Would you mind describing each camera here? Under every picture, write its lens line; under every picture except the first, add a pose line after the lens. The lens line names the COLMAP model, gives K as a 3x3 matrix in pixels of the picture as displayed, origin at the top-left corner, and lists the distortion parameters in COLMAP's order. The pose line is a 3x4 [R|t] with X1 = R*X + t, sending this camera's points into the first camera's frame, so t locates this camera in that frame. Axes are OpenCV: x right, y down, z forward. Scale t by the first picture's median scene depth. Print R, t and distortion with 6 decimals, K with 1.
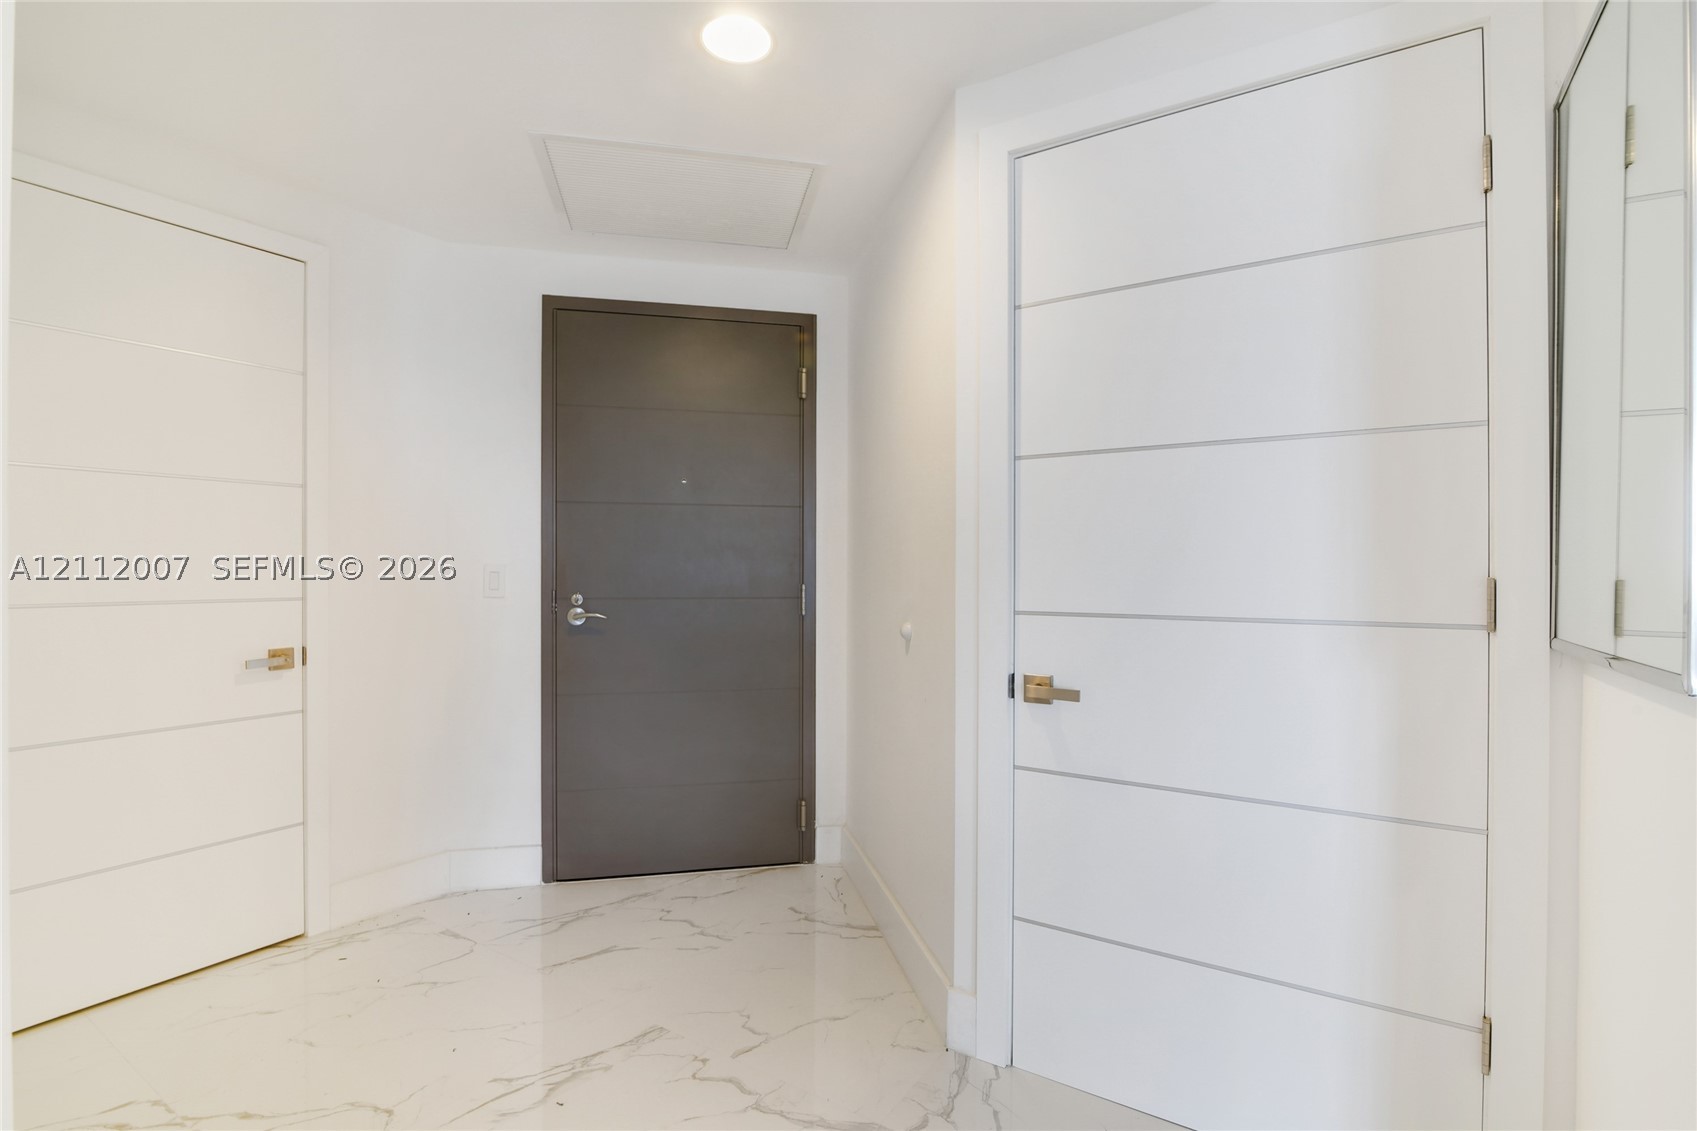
lens RADIAL K [[780.5, 0, 854.6], [0, 780.5, 564.3], [0, 0, 1]] dist [-0.018461, 0.000435]
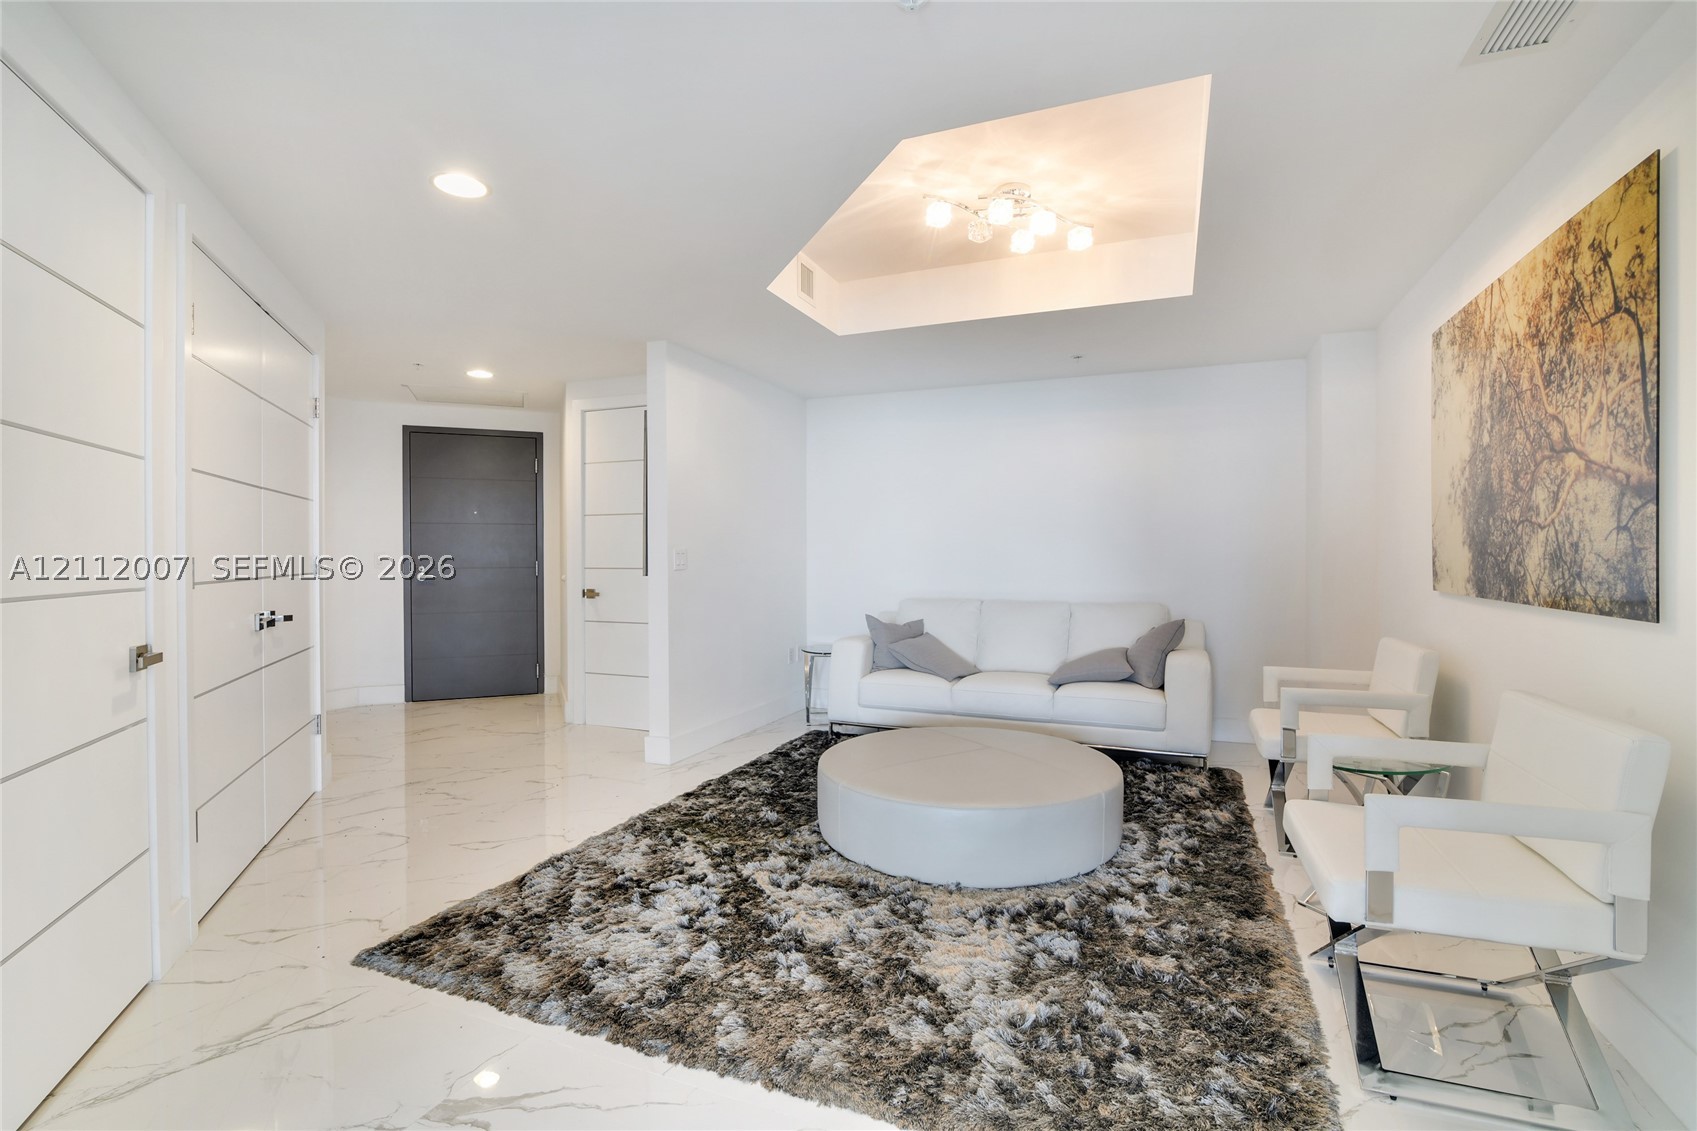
lens RADIAL K [[780.5, 0, 854.6], [0, 780.5, 564.3], [0, 0, 1]] dist [-0.018461, 0.000435]
pose [[0.984617, -0.003493, 0.174691, 0.440790], [0.000721, 0.999873, 0.015931, 0.001675], [-0.174724, -0.015560, 0.984494, -1.300956]]
